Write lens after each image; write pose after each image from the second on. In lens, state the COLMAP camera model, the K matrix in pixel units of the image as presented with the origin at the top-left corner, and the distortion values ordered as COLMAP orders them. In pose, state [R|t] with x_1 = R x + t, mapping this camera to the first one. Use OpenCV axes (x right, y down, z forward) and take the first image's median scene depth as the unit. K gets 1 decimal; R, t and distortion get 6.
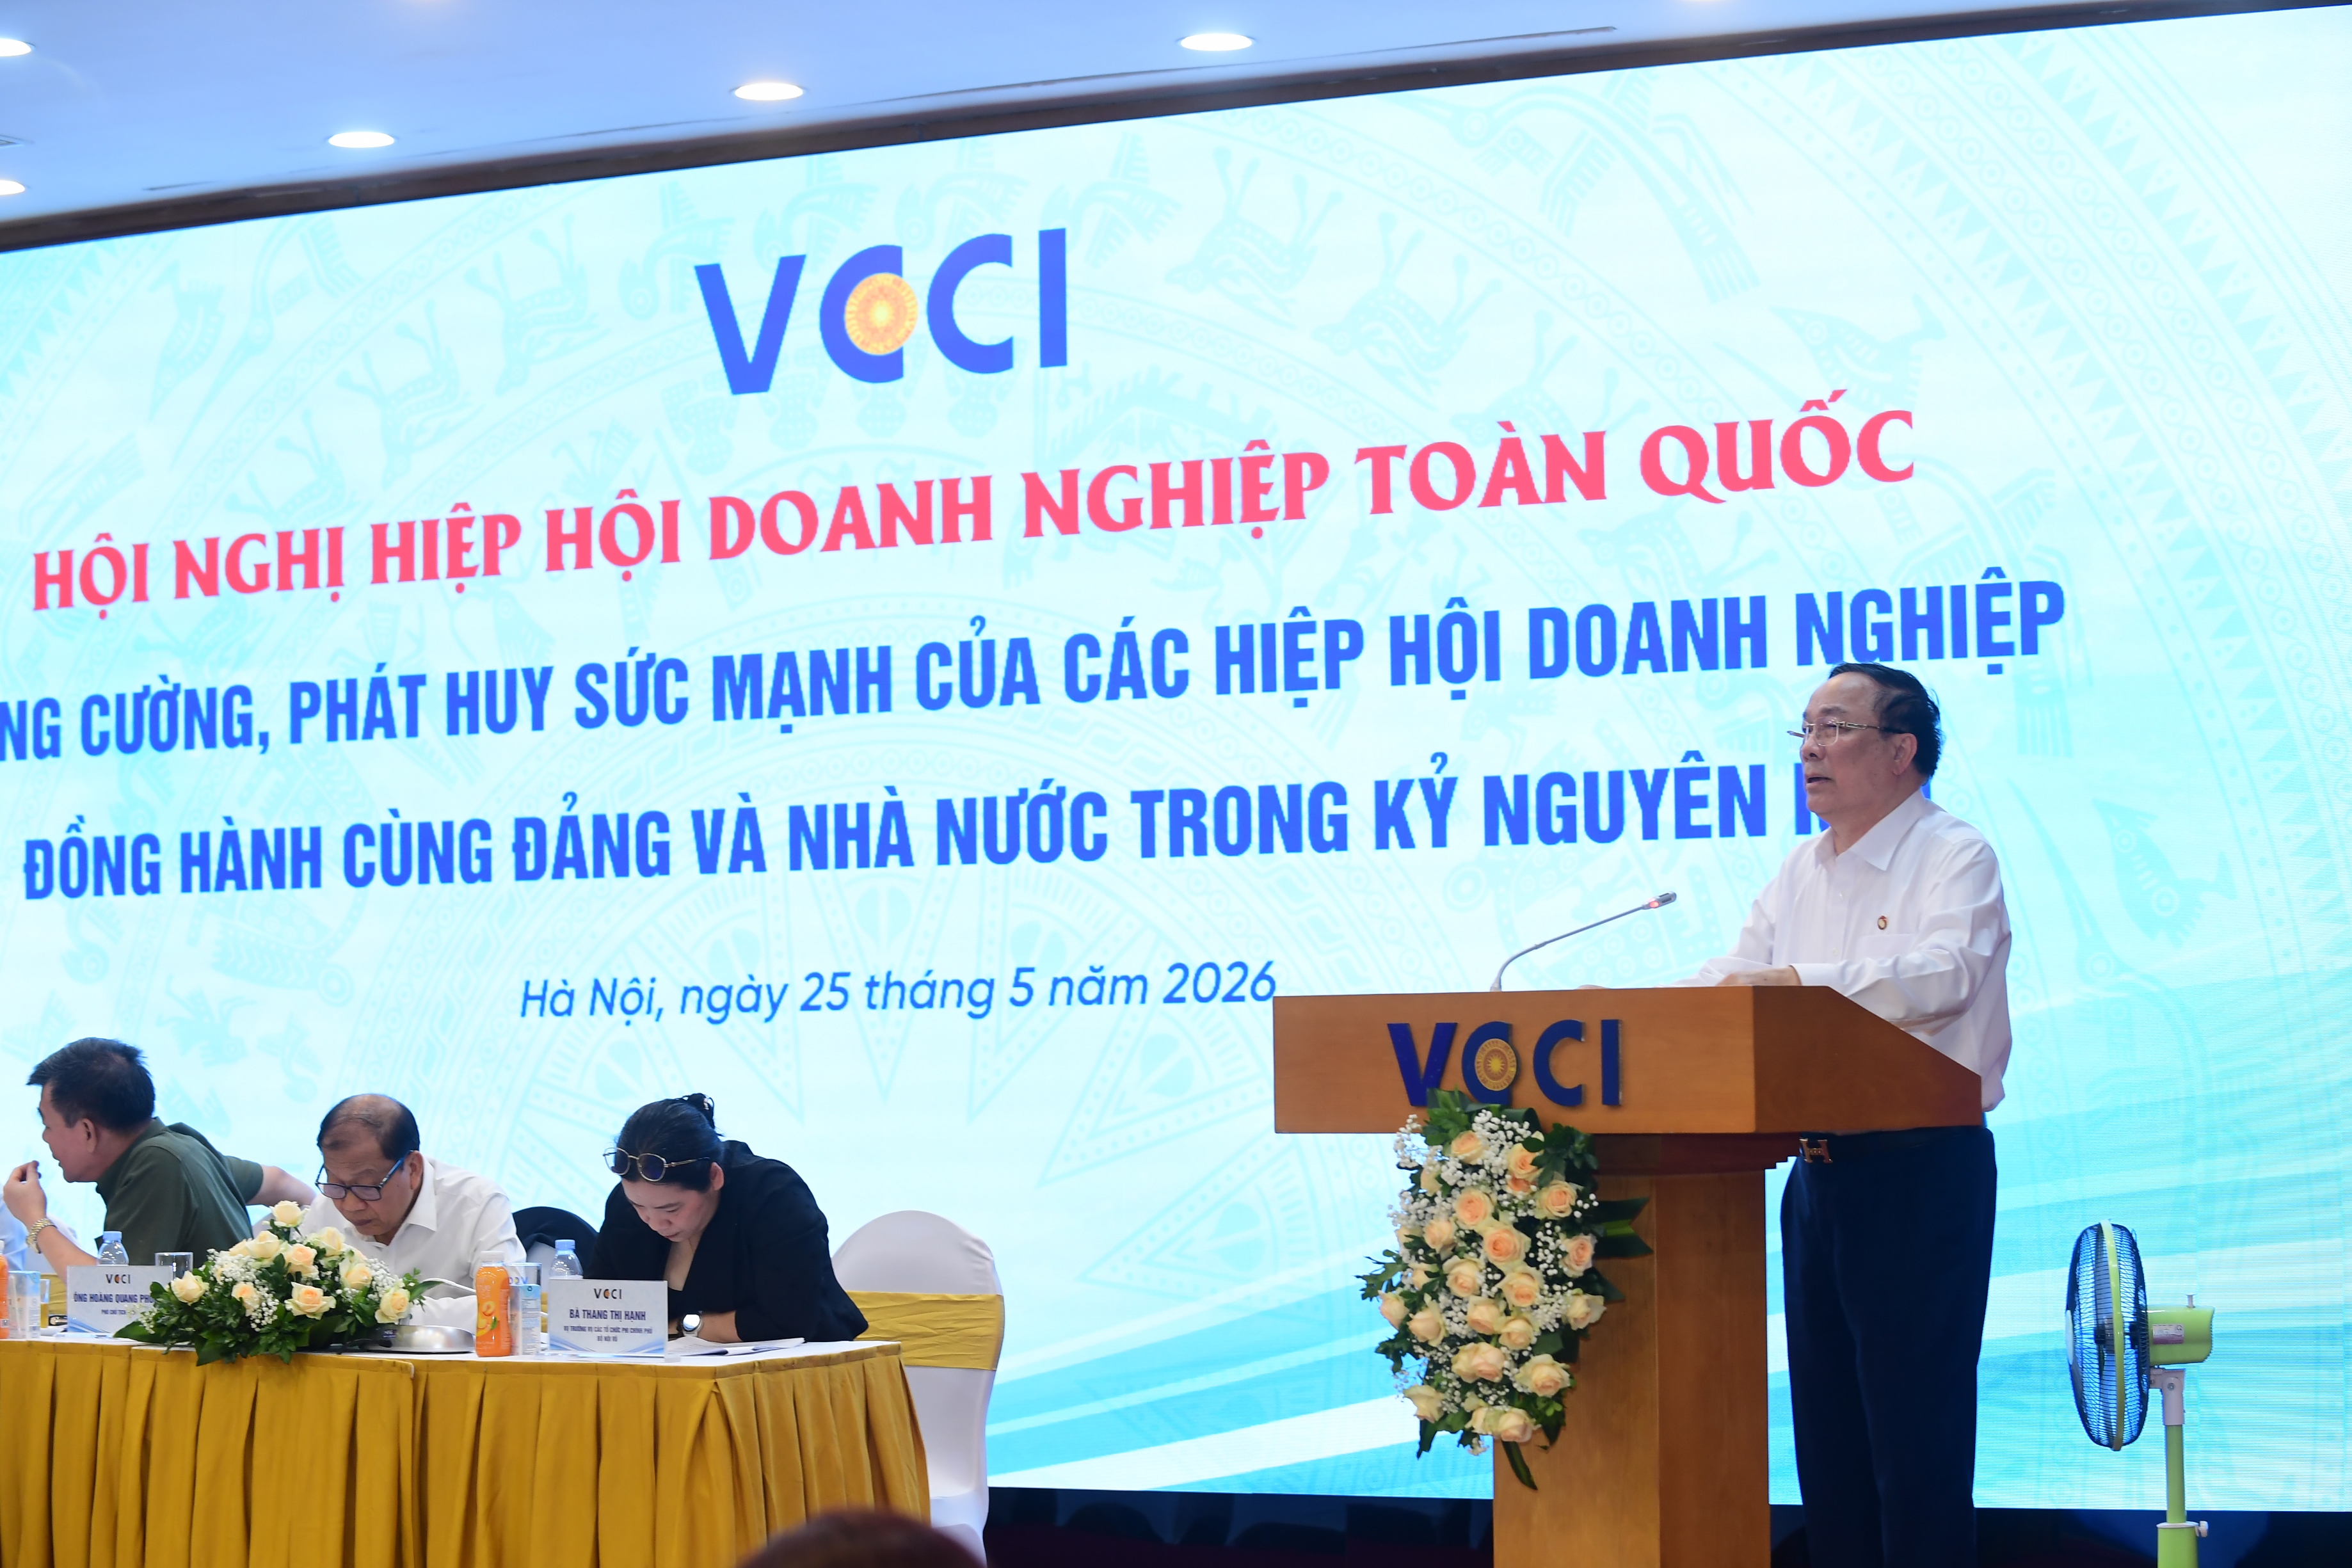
lens RADIAL K [[5120.4, 0, 1177.2], [0, 5120.4, 804.4], [0, 0, 1]] dist [-0.307094, 0.000000]
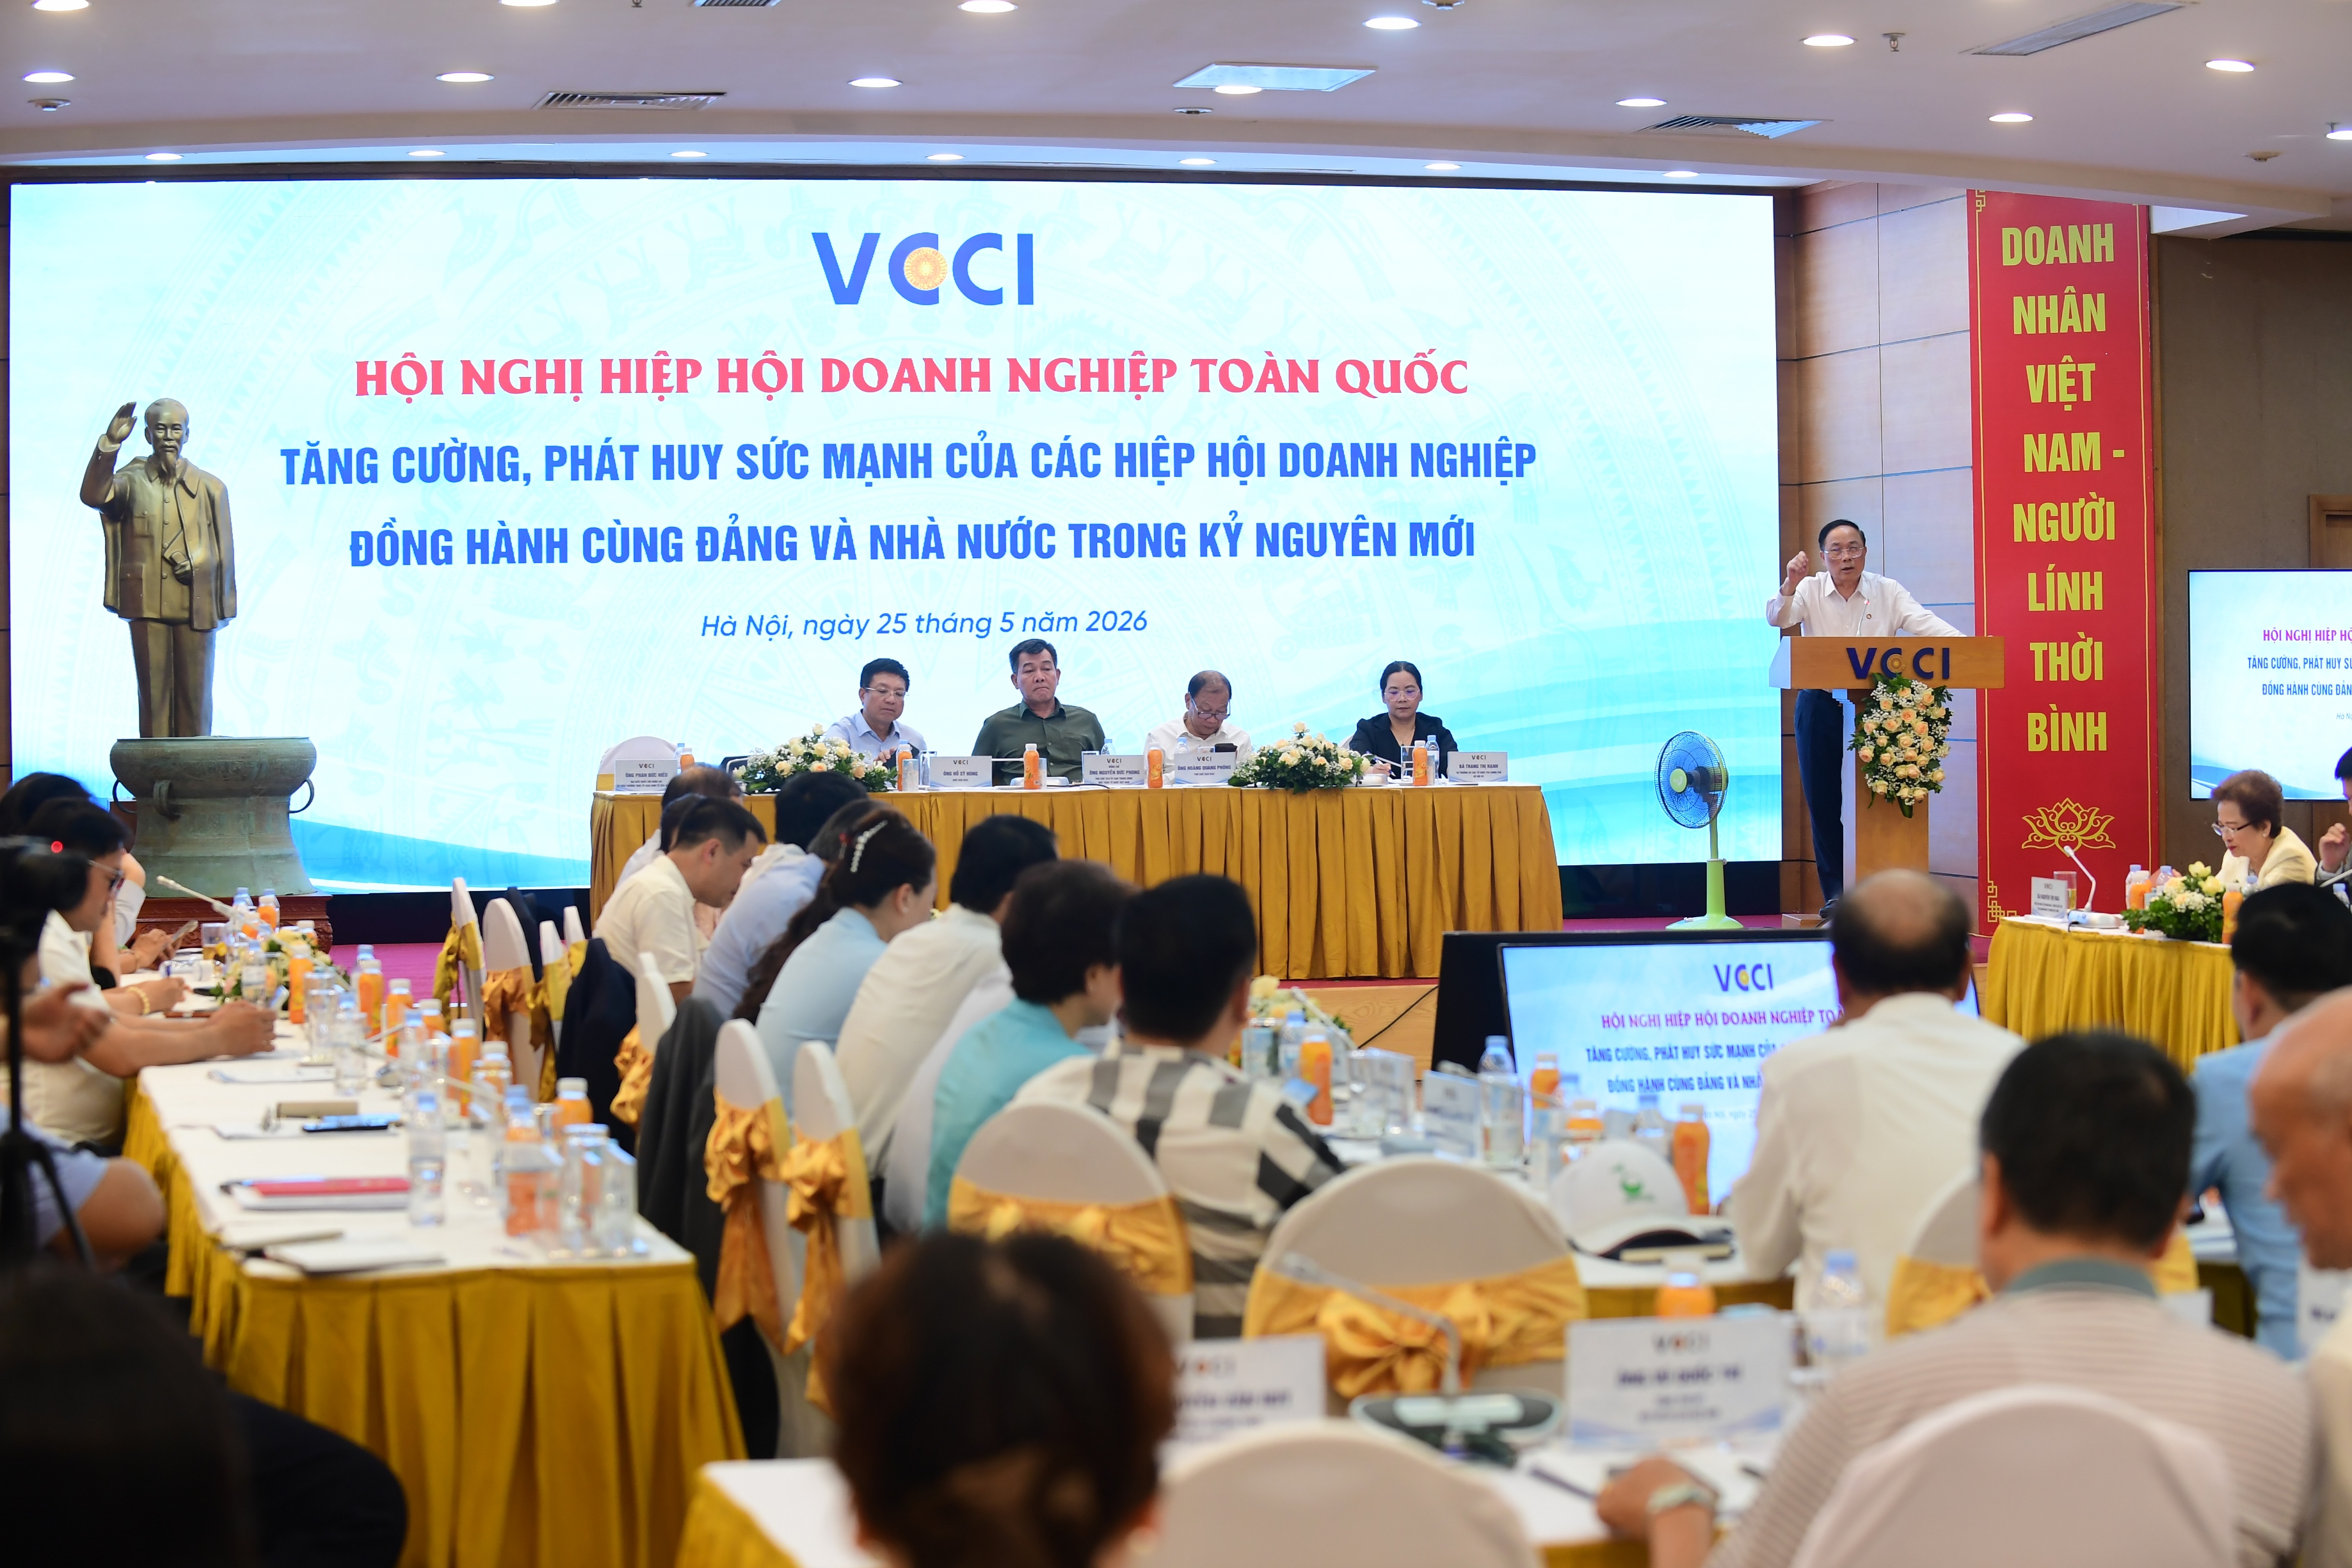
lens RADIAL K [[4743.9, 0, 1162.8], [0, 4743.9, 764.9], [0, 0, 1]] dist [-0.438473, 0.000000]
pose [[0.764785, -0.011050, 0.644191, -1.181614], [-0.035016, 0.997662, 0.058683, -0.018630], [-0.643334, -0.067437, 0.762610, -0.432296]]
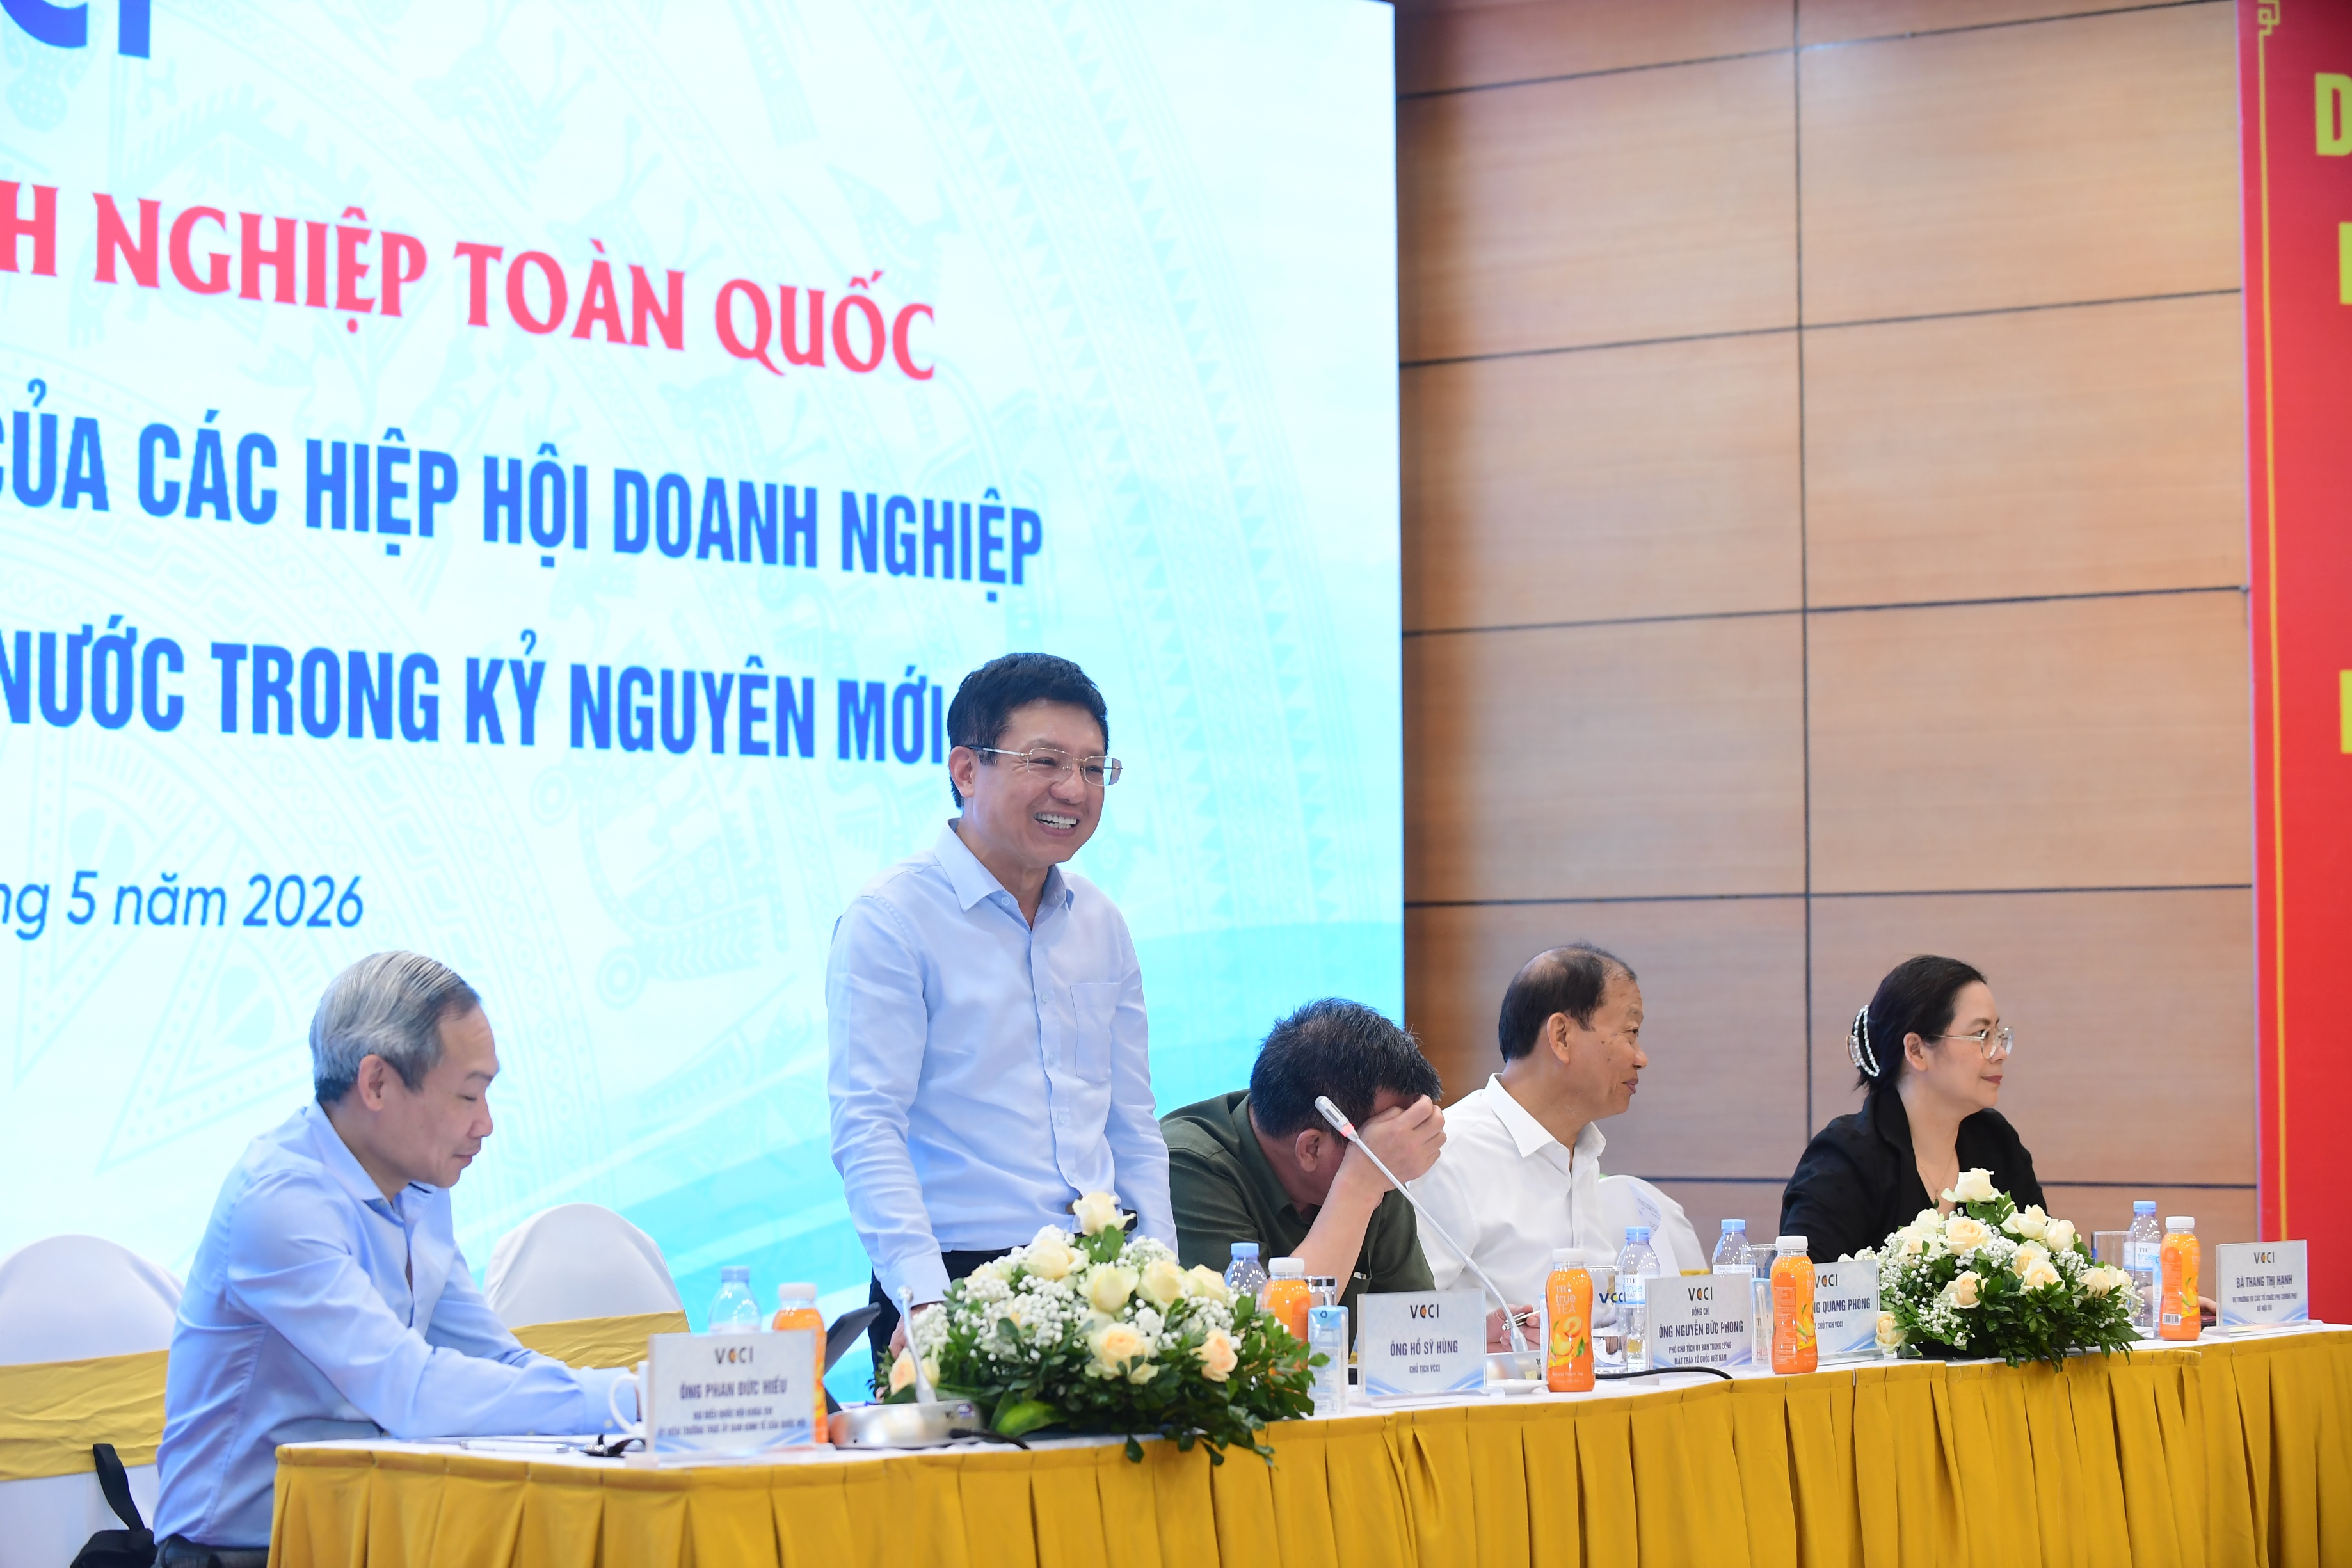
lens RADIAL K [[5872.9, 0, 1195.5], [0, 5872.9, 759.7], [0, 0, 1]] dist [-0.188865, 0.000000]
pose [[0.206680, 0.052093, 0.977021, -0.829834], [-0.053418, 0.997693, -0.041896, 0.043565], [-0.976949, -0.043531, 0.208986, 0.691676]]
